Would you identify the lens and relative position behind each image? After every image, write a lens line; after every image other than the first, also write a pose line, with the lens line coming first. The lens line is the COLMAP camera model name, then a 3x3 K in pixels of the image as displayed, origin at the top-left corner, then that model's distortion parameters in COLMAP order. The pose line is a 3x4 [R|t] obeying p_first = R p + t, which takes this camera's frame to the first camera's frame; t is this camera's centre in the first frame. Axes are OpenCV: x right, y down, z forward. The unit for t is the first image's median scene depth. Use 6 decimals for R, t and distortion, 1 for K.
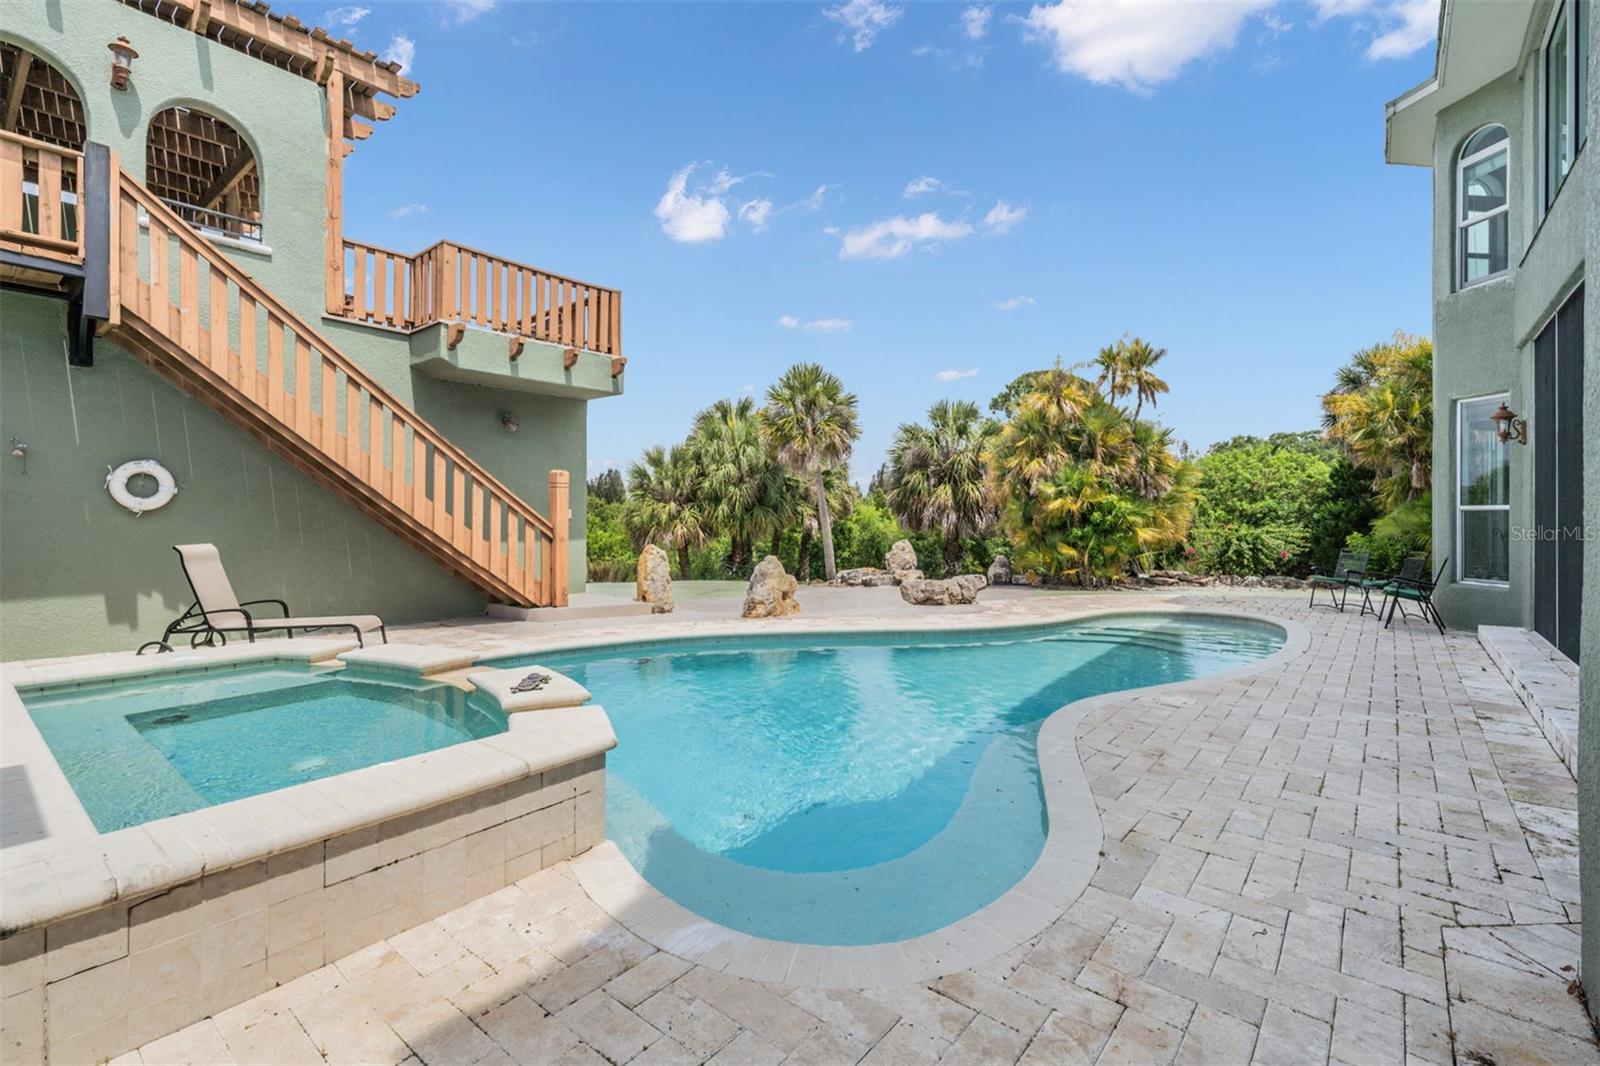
lens RADIAL K [[721.9, 0, 808.3], [0, 721.9, 515.6], [0, 0, 1]] dist [0.000928, -0.000342]
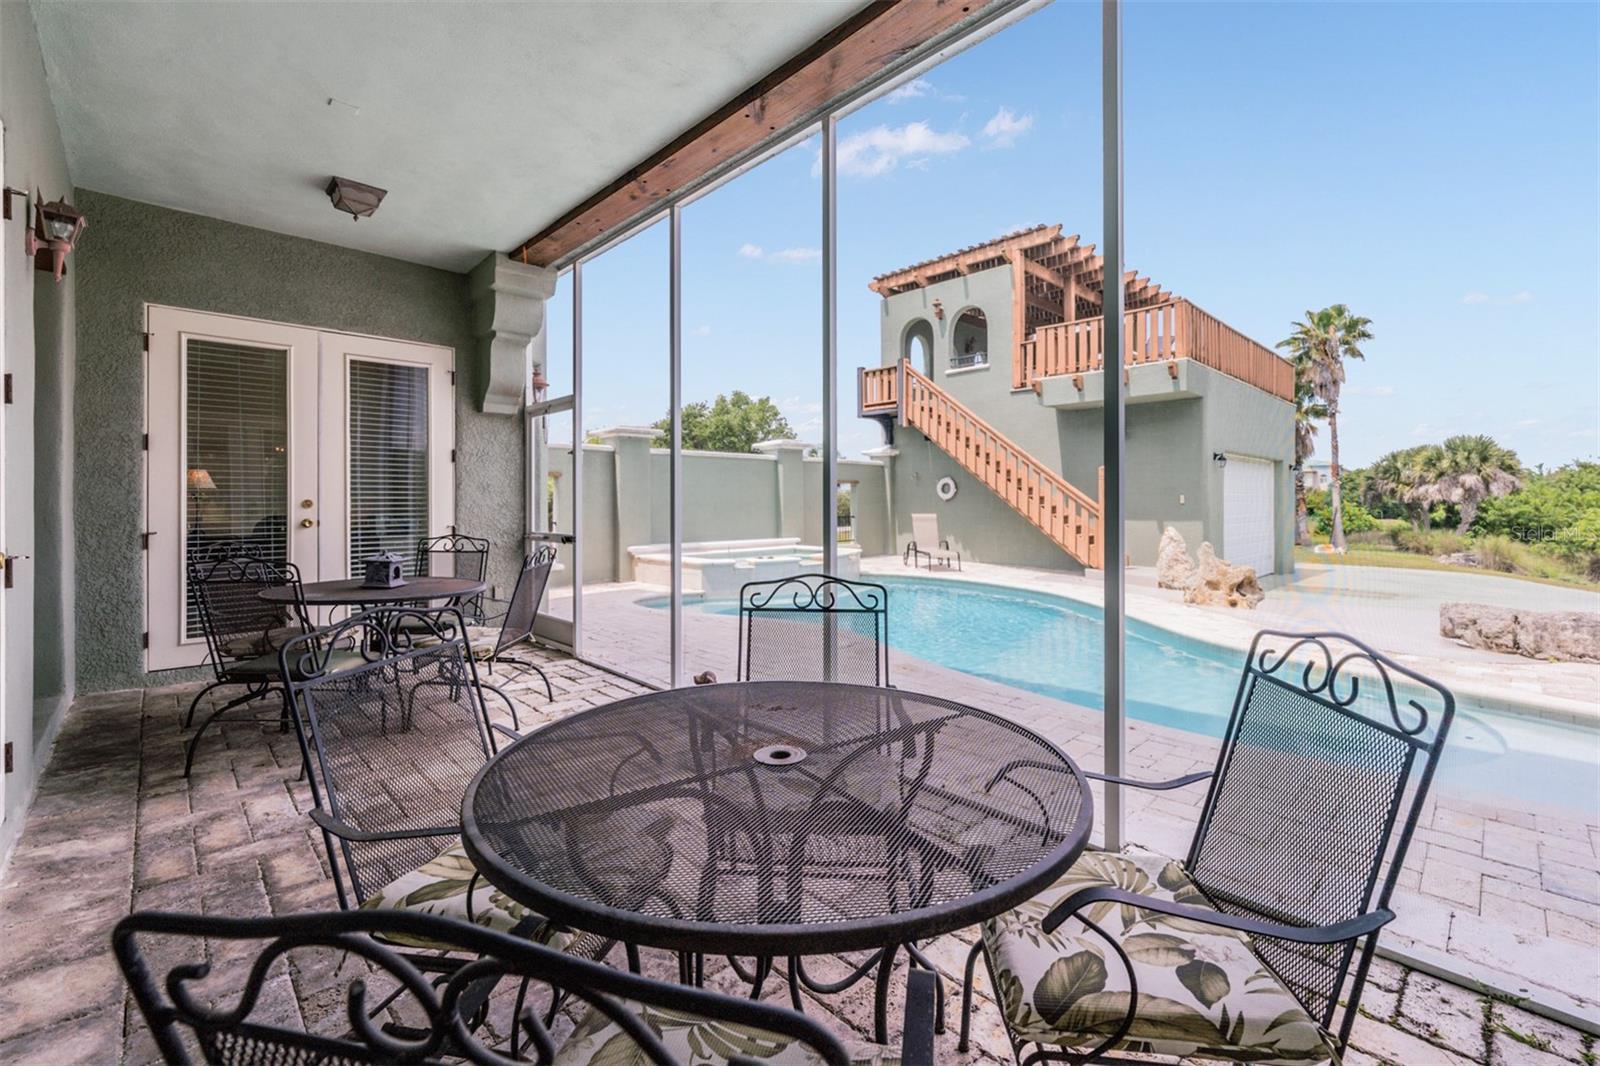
lens RADIAL K [[682.9, 0, 798.2], [0, 682.9, 505.2], [0, 0, 1]] dist [-0.000297, 0.000169]
pose [[-0.134201, 0.002990, -0.990950, 0.661204], [0.005410, 0.999983, 0.002285, 0.001626], [0.990939, -0.005054, -0.134215, 0.423355]]
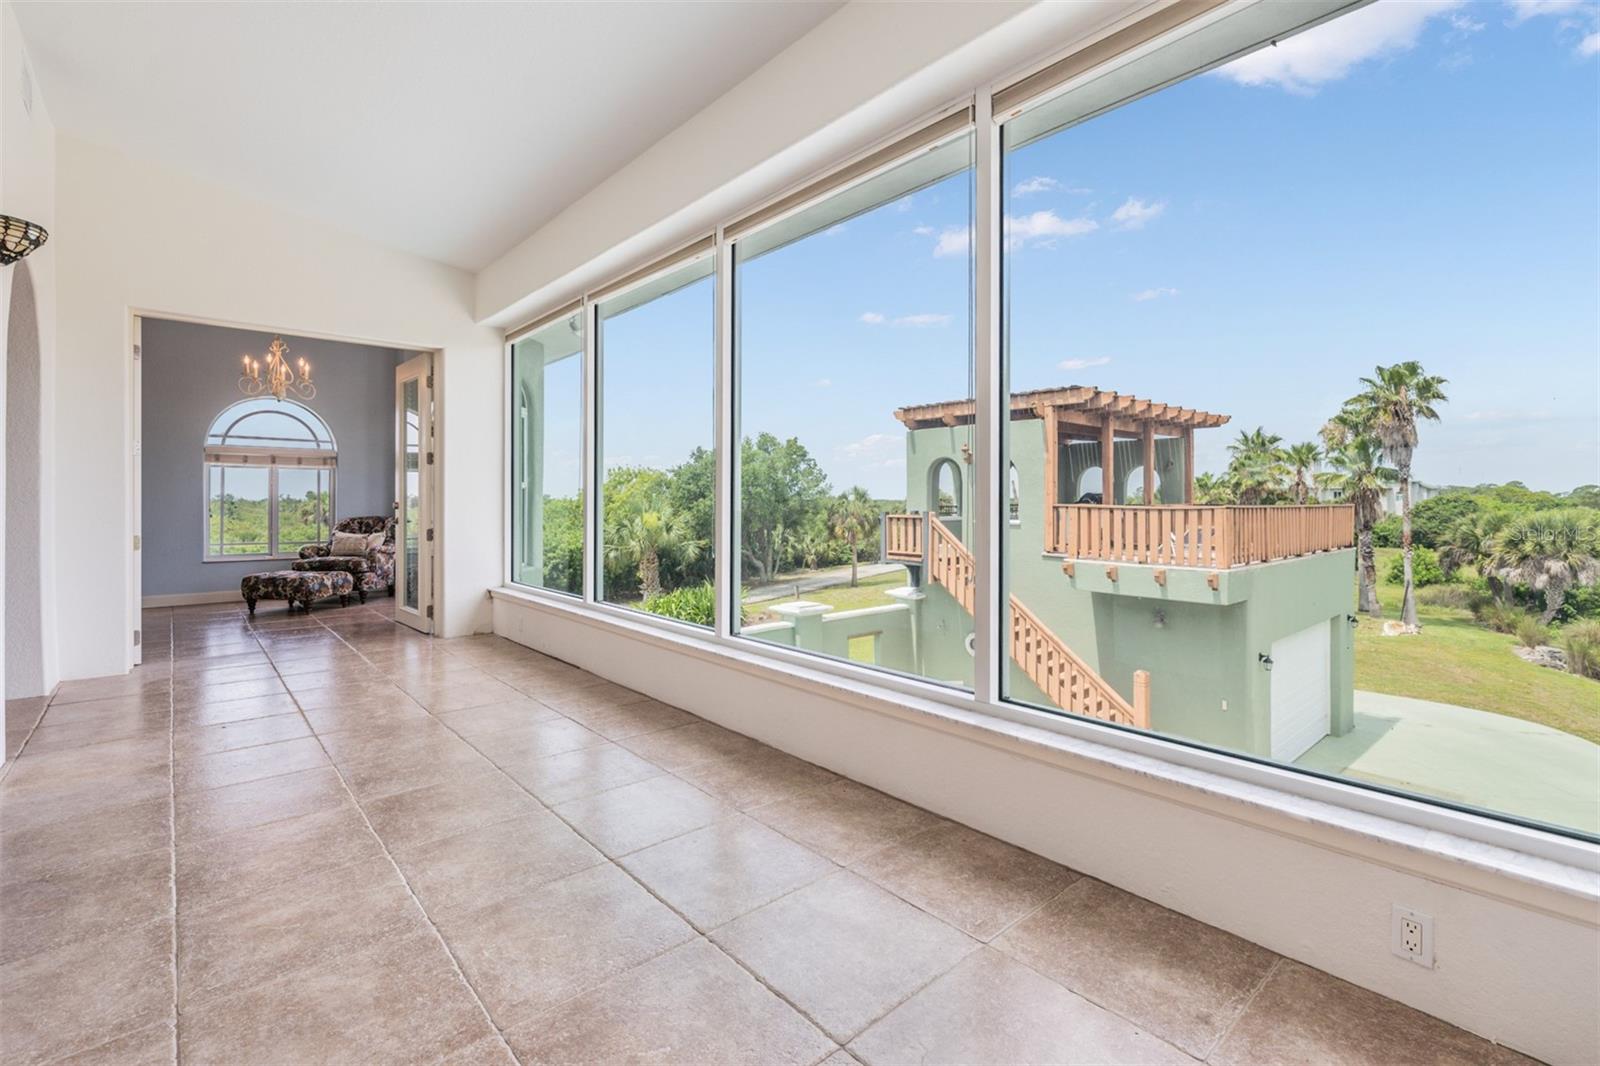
lens RADIAL K [[721.9, 0, 808.3], [0, 721.9, 515.6], [0, 0, 1]] dist [0.000928, -0.000342]
pose [[-0.164725, -0.001601, -0.986338, 0.662939], [0.002104, 0.999996, -0.001974, -0.218215], [0.986337, -0.002401, -0.164721, 0.444481]]
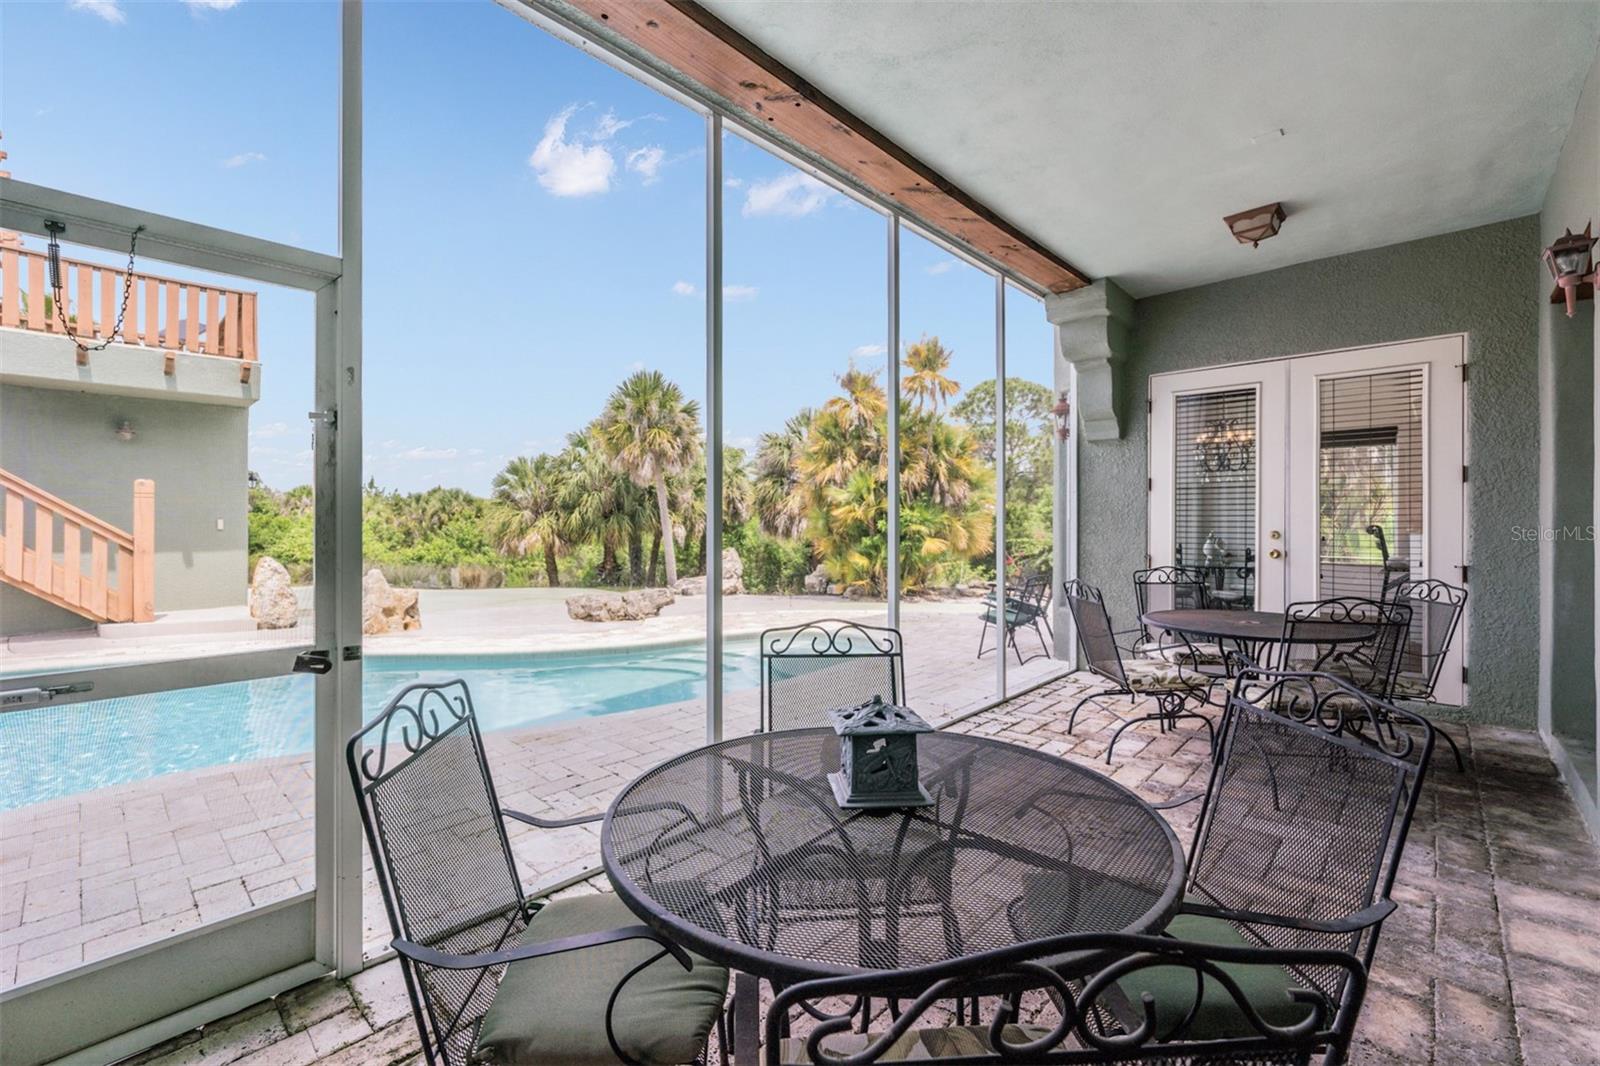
lens RADIAL K [[675.1, 0, 800.1], [0, 675.1, 524.8], [0, 0, 1]] dist [0.001367, 0.000250]
pose [[0.997142, -0.000880, -0.075540, 0.407609], [0.001301, 0.999984, 0.005533, -0.004482], [0.075534, -0.005615, 0.997127, 0.120303]]
